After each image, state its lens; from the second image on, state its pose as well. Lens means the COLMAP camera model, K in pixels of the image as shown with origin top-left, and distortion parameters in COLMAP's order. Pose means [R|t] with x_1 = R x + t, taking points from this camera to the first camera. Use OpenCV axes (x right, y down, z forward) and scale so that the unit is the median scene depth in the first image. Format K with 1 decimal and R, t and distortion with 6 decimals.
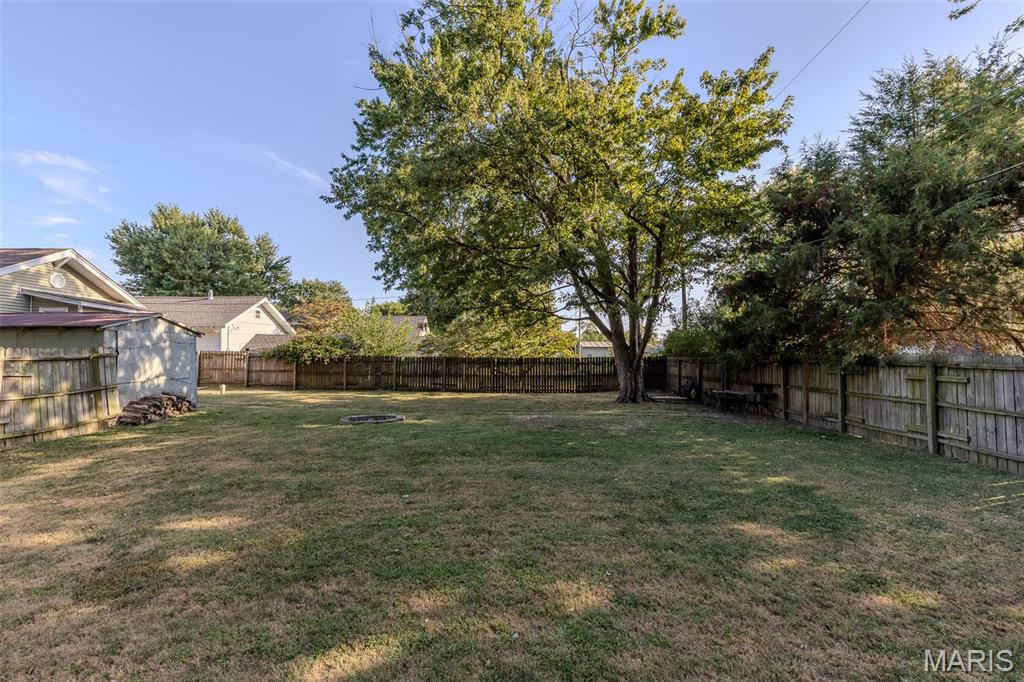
lens RADIAL K [[459.3, 0, 515.5], [0, 459.3, 349.9], [0, 0, 1]] dist [0.008711, -0.000349]
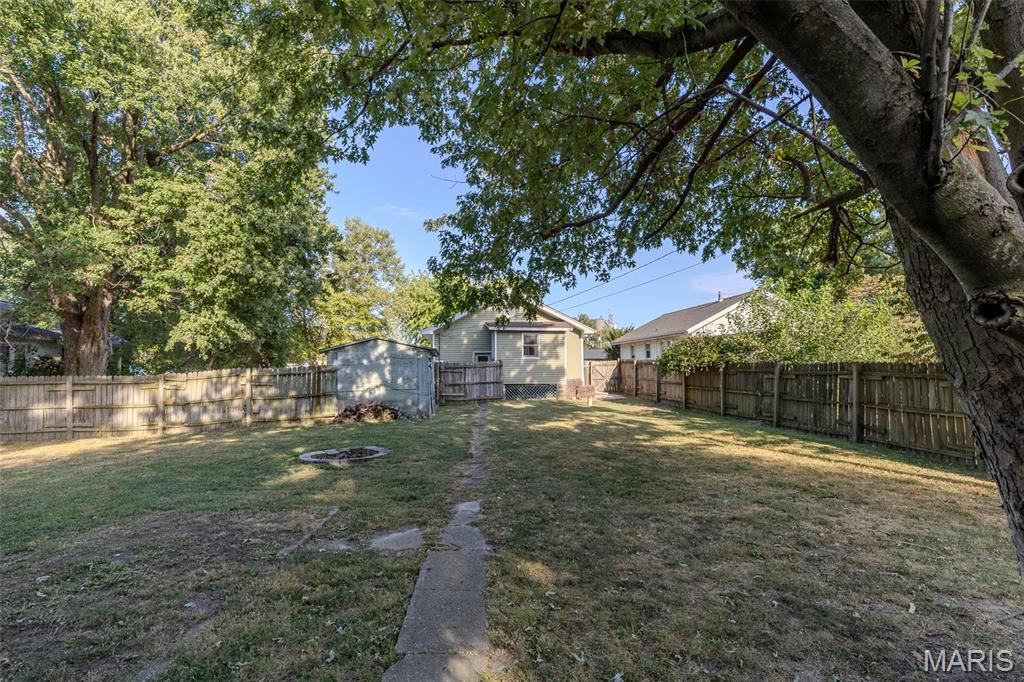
lens RADIAL K [[459.3, 0, 515.5], [0, 459.3, 349.9], [0, 0, 1]] dist [0.008711, -0.000349]
pose [[0.130033, -0.041071, -0.990659, 0.496060], [0.034526, 0.998723, -0.036874, 0.015375], [0.990908, -0.029409, 0.131285, 1.242159]]
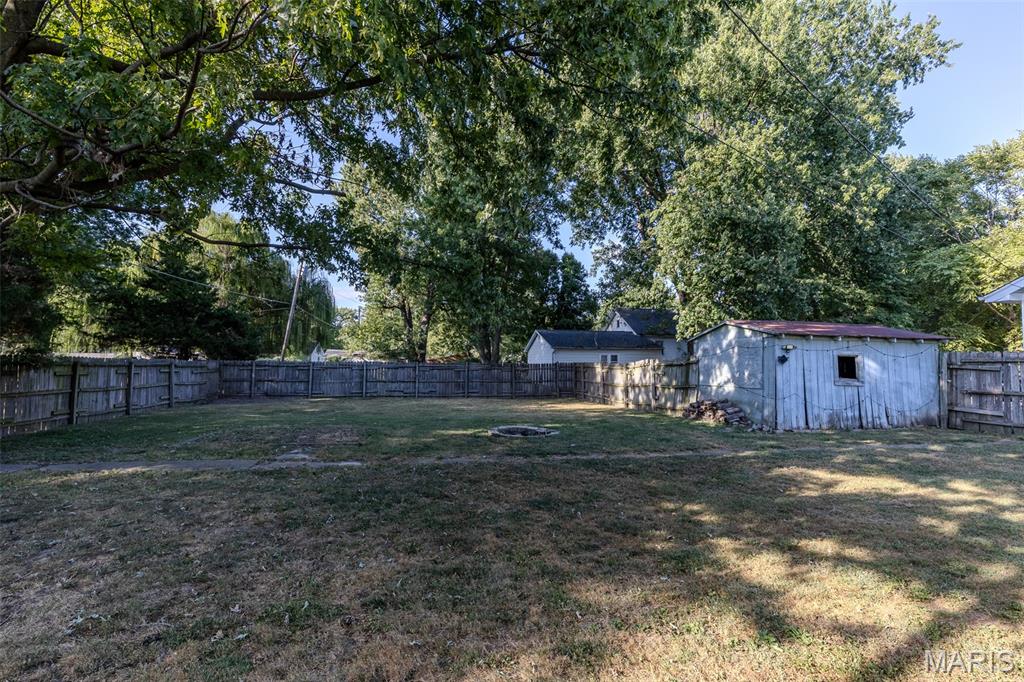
lens RADIAL K [[459.3, 0, 515.5], [0, 459.3, 349.9], [0, 0, 1]] dist [0.008711, -0.000349]
pose [[-0.981541, -0.014503, -0.190699, -0.132872], [-0.005330, 0.998808, -0.048524, 0.036892], [0.191176, -0.046612, -0.980448, 1.954867]]
